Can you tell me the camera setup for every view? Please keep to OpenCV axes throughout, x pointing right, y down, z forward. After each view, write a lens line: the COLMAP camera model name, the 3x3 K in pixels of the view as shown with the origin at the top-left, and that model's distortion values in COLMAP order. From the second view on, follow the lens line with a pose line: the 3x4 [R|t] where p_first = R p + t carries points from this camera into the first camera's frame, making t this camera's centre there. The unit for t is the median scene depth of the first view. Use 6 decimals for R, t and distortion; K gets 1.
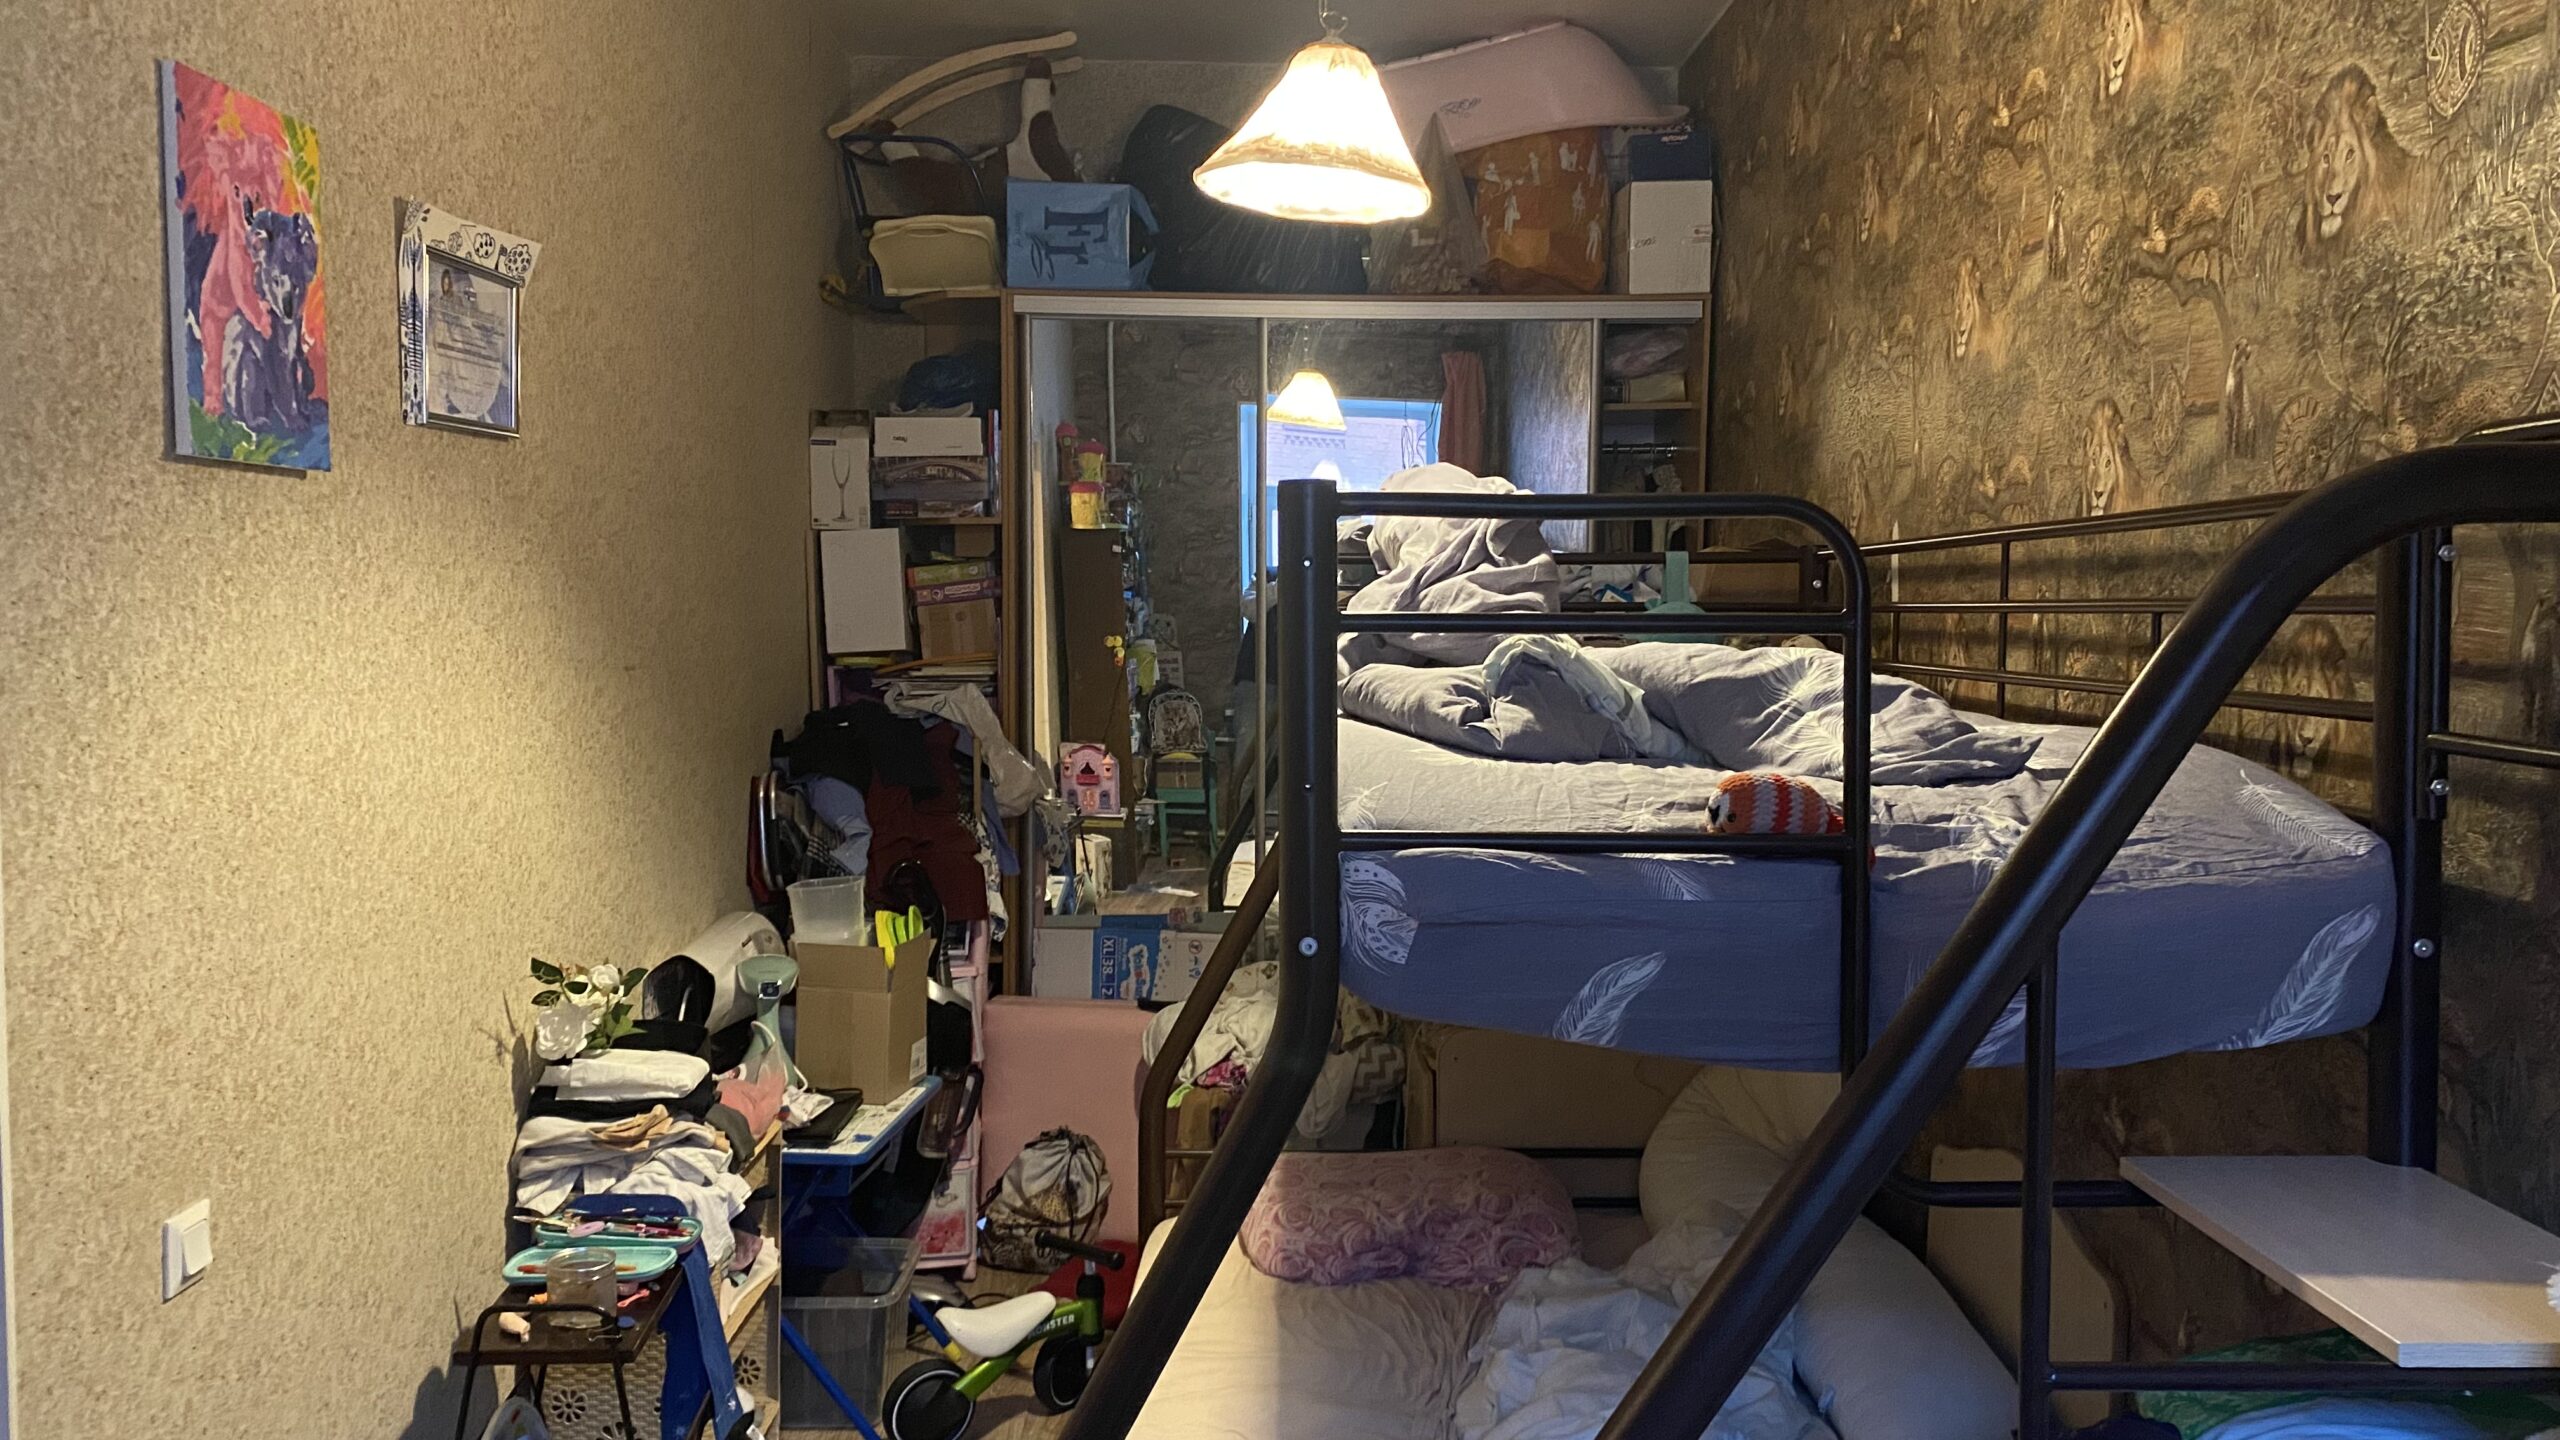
lens RADIAL K [[1939.5, 0, 1271.0], [0, 1939.5, 734.5], [0, 0, 1]] dist [0.036359, -0.024093]
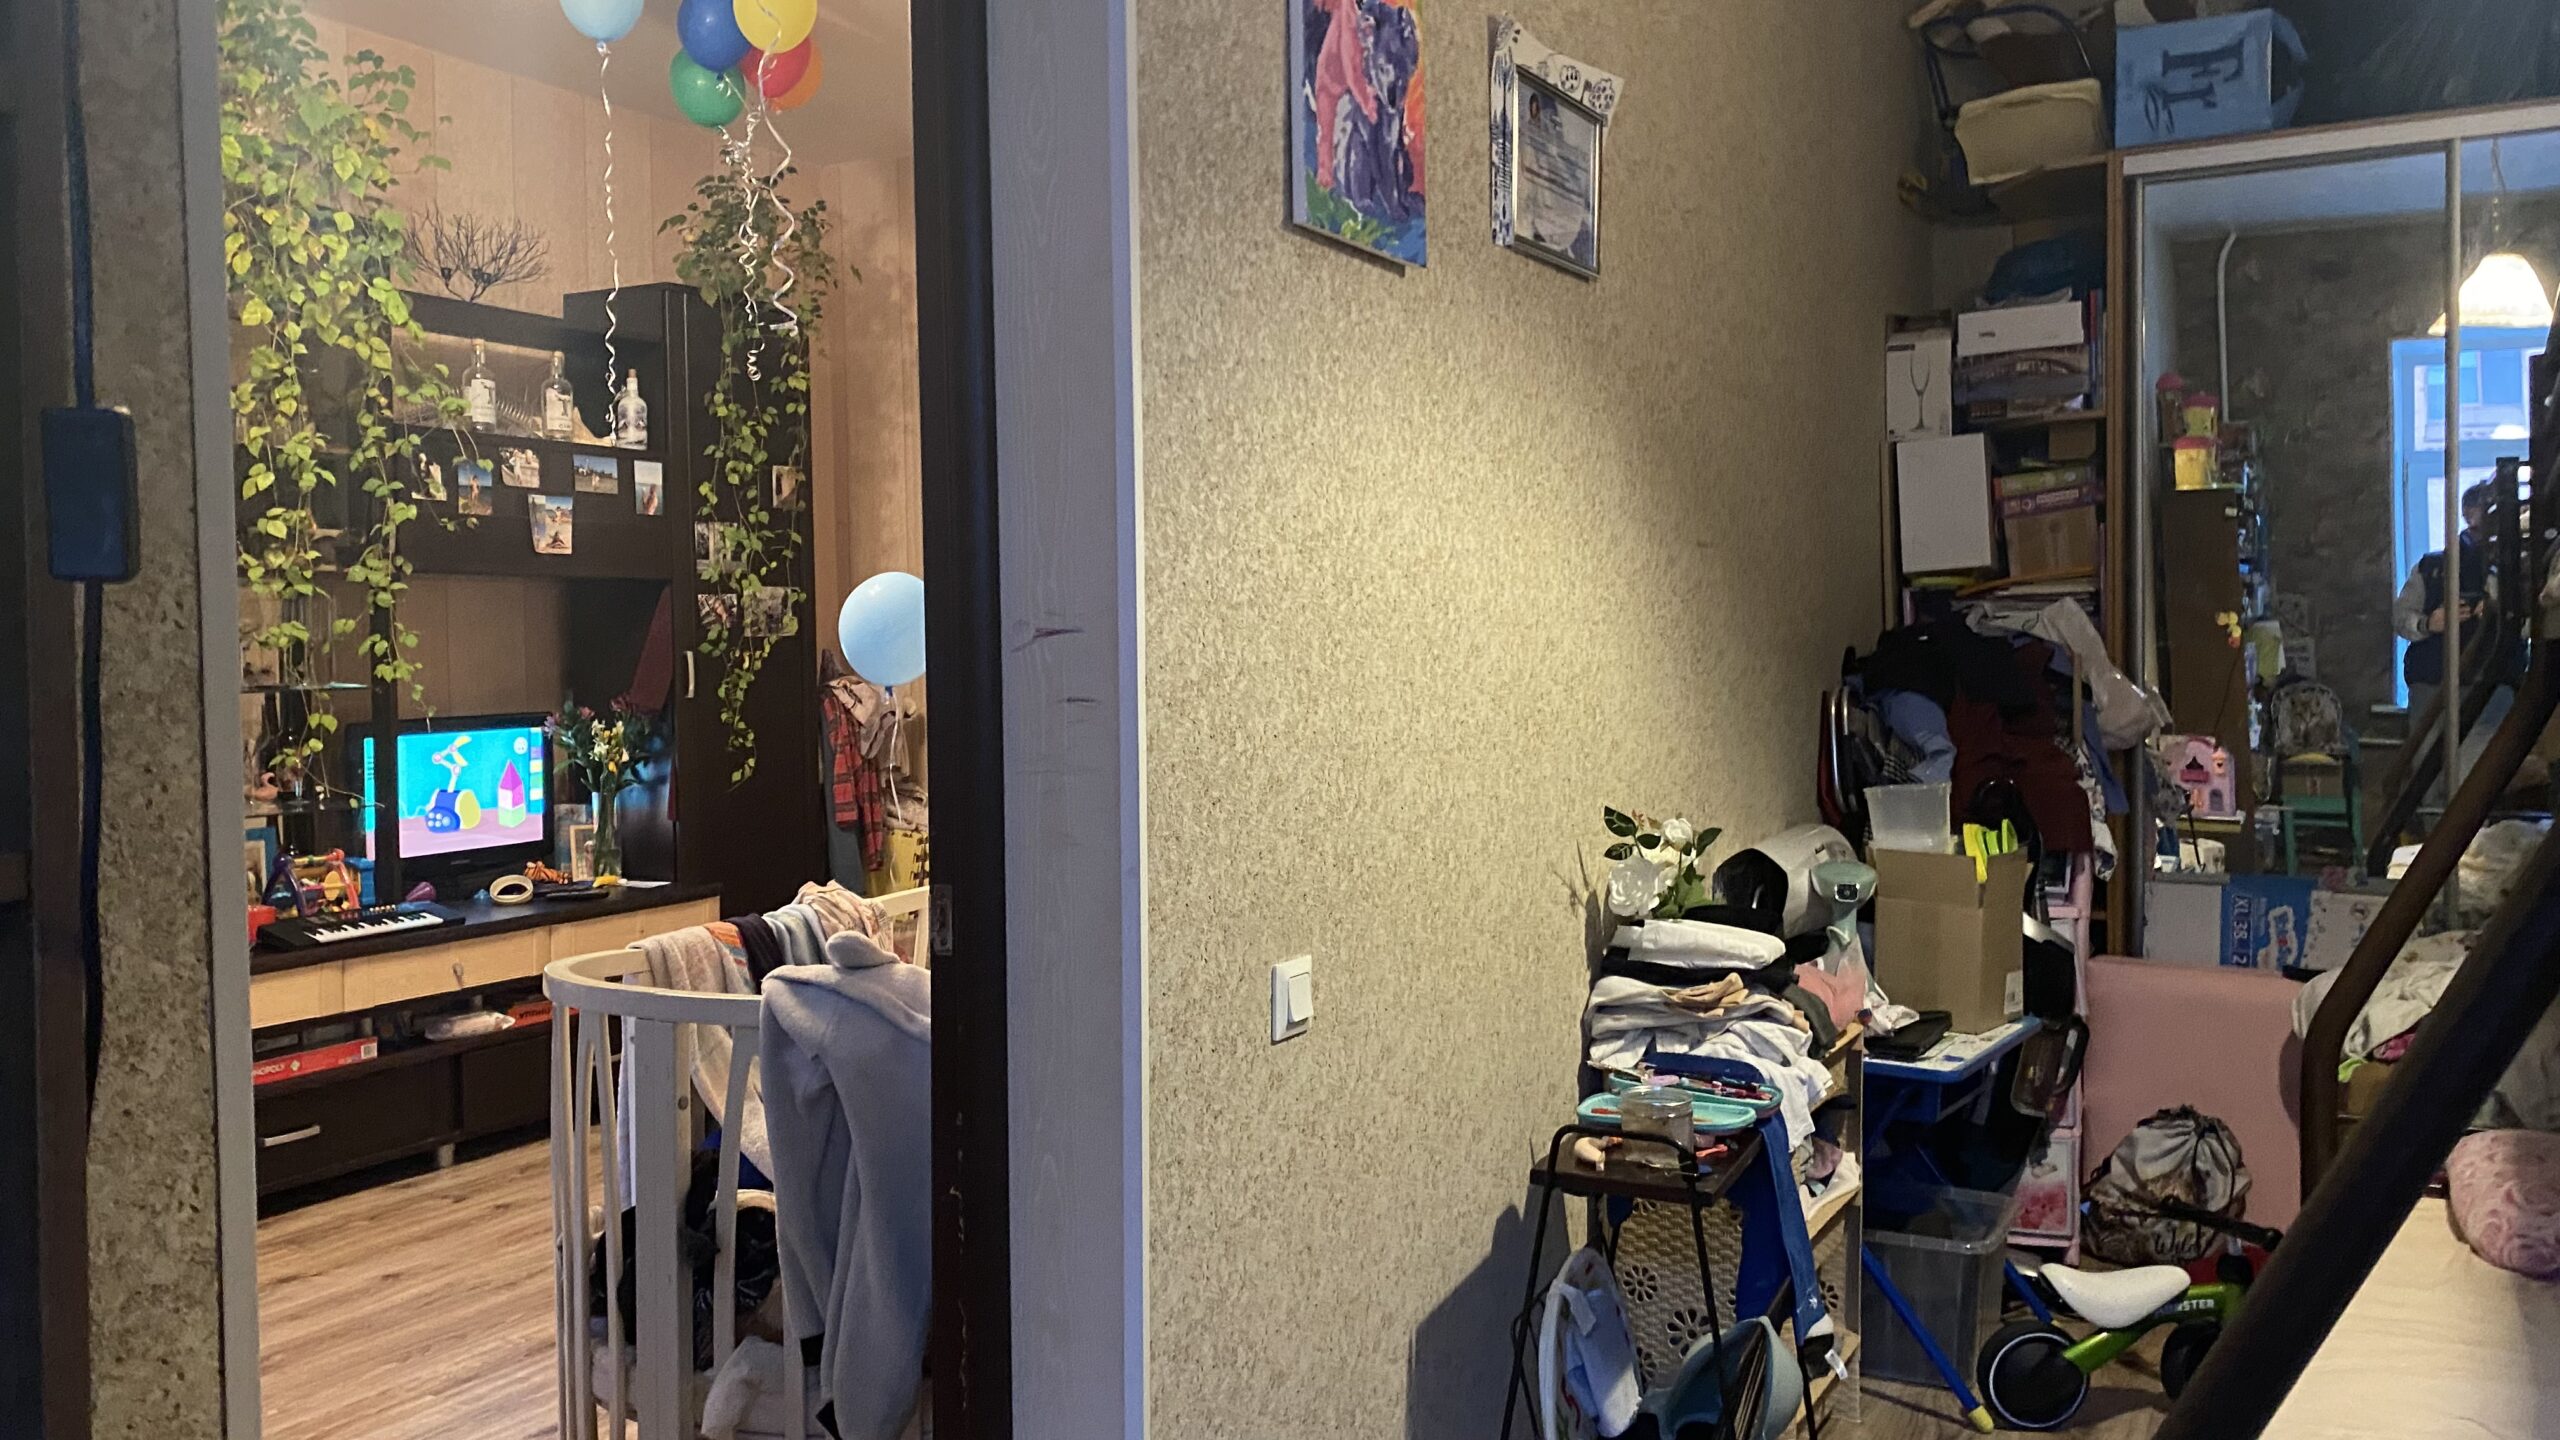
lens RADIAL K [[1939.5, 0, 1295.7], [0, 1939.5, 726.6], [0, 0, 1]] dist [0.036359, -0.024093]
pose [[0.870230, -0.005832, -0.492611, -0.031858], [-0.014639, 0.999182, -0.037689, 0.098317], [0.492428, 0.040009, 0.869433, 0.070434]]
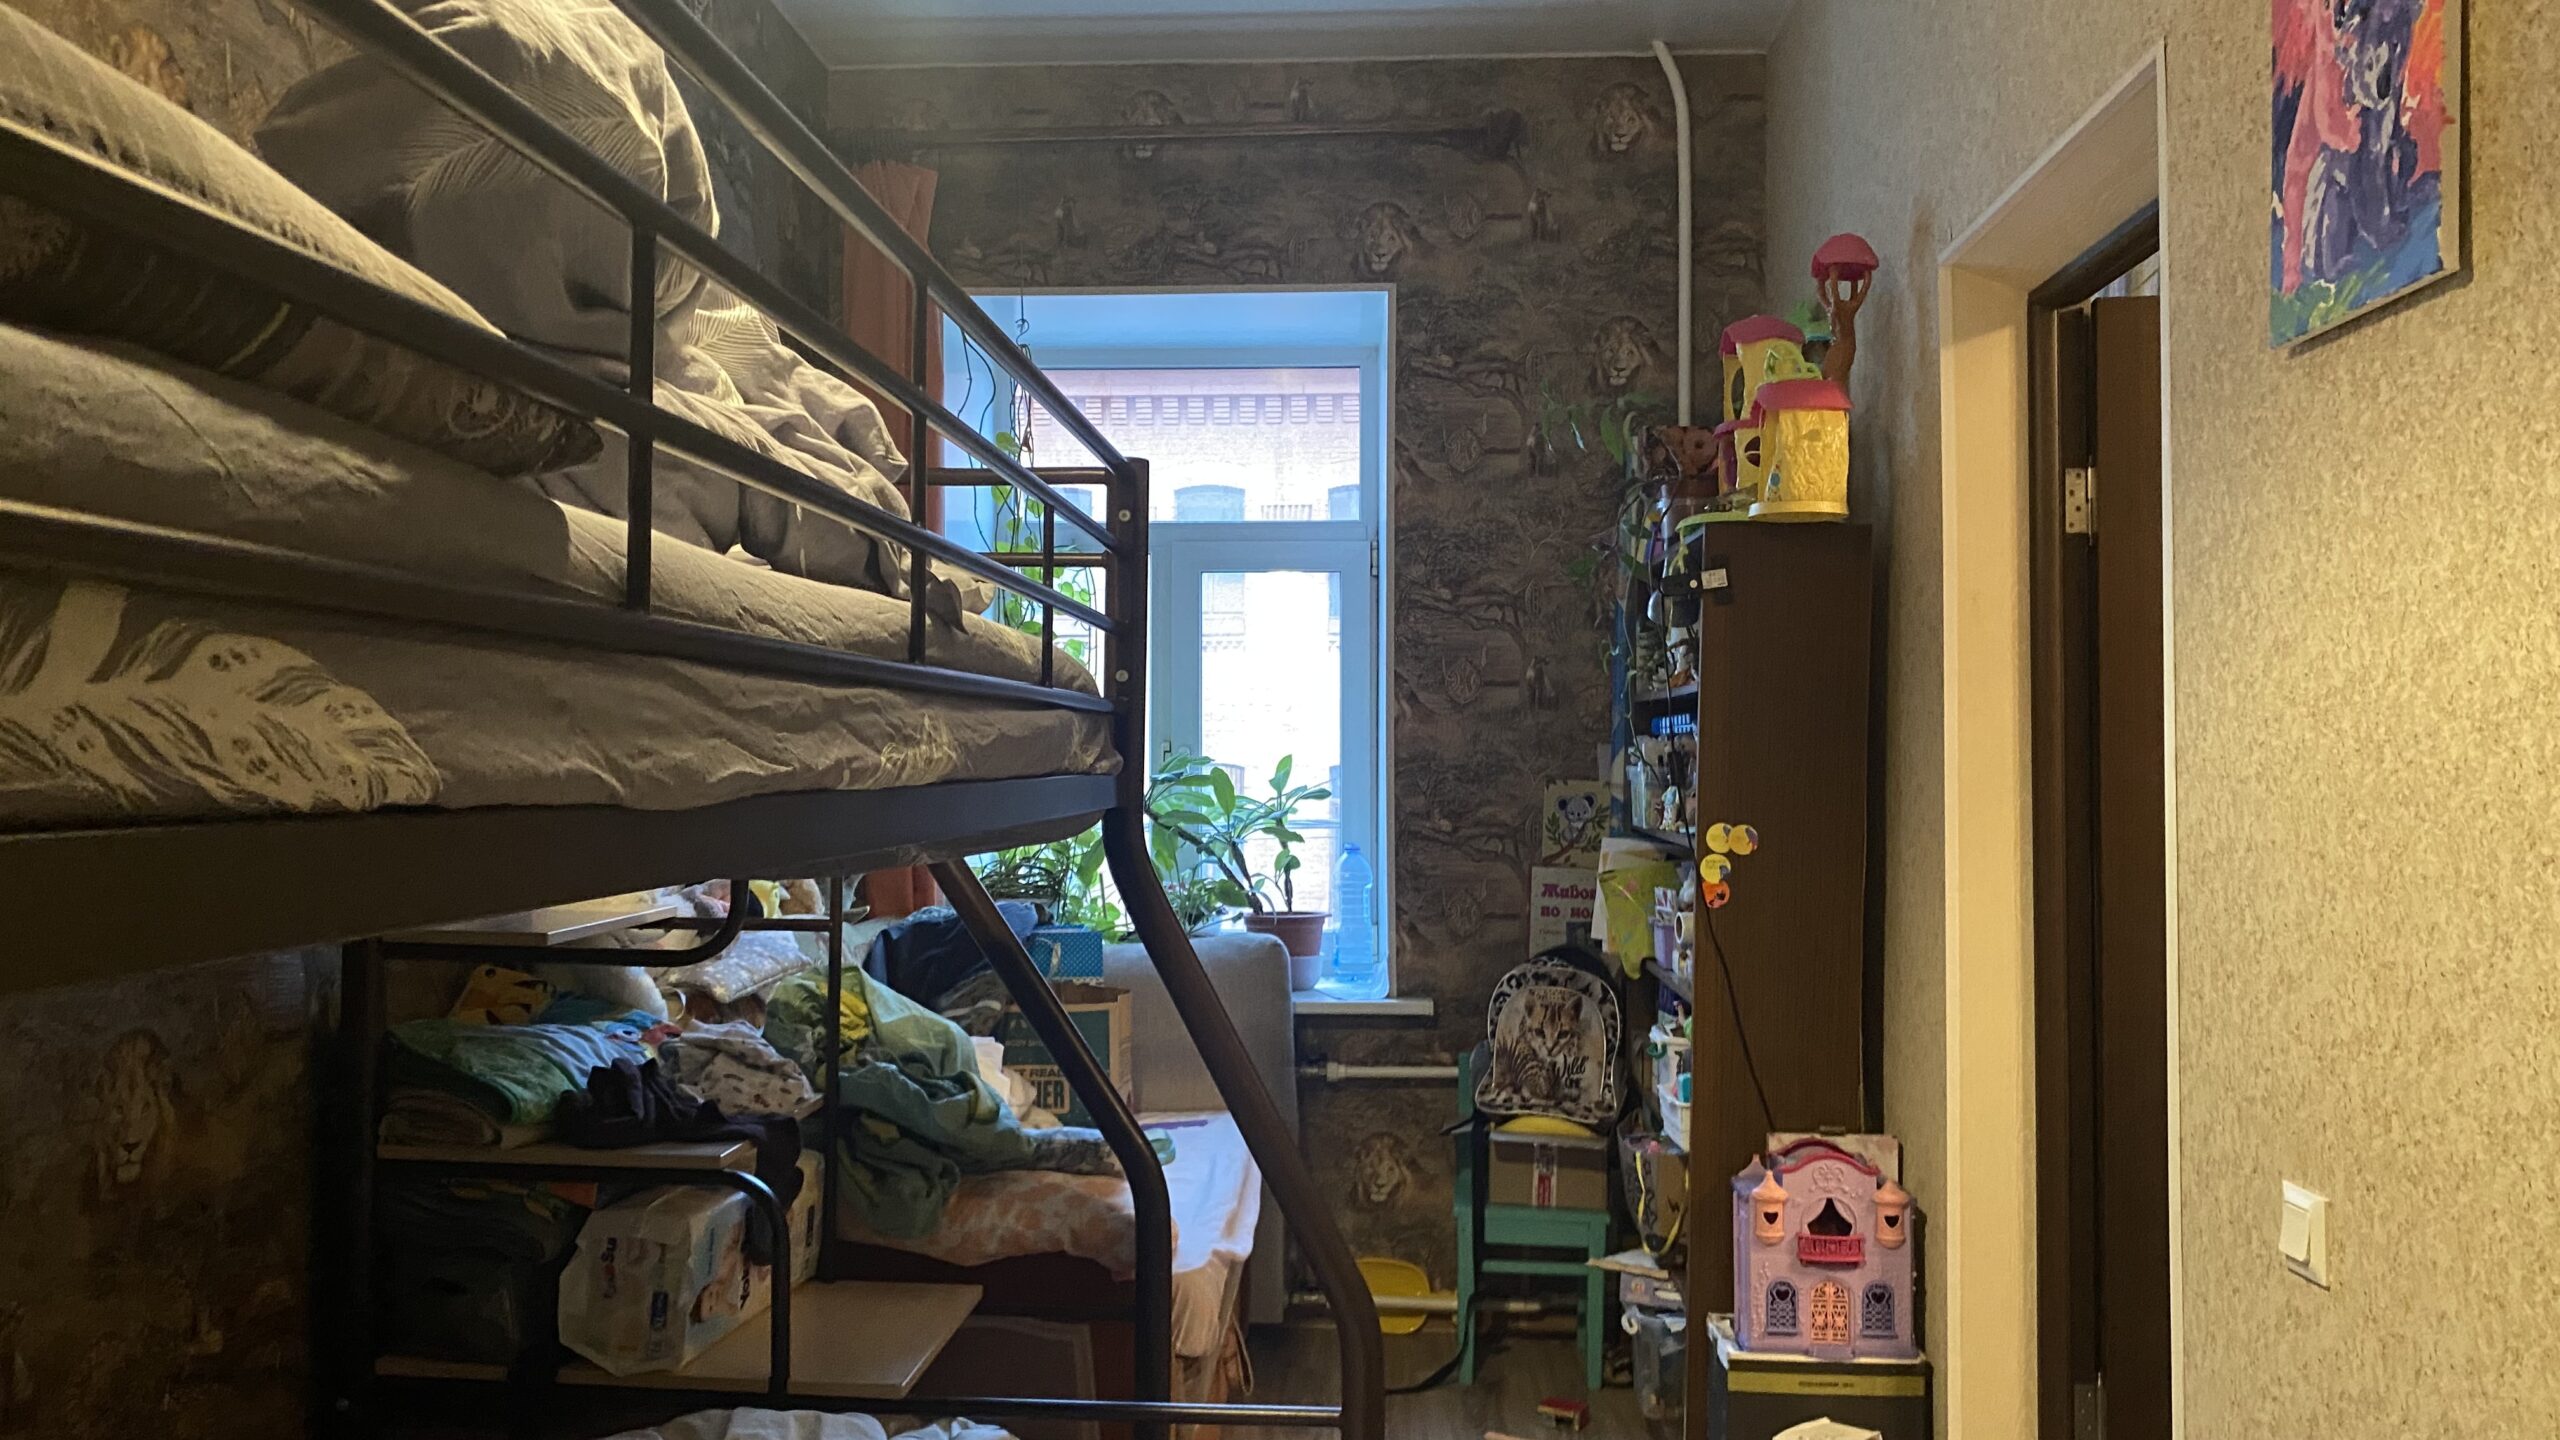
lens RADIAL K [[1939.5, 0, 1280.7], [0, 1939.5, 730.1], [0, 0, 1]] dist [0.036359, -0.024093]
pose [[-0.997655, -0.022140, 0.064770, -0.090706], [-0.018463, 0.998213, 0.056839, -0.004655], [-0.065913, 0.055510, -0.996280, 1.186304]]
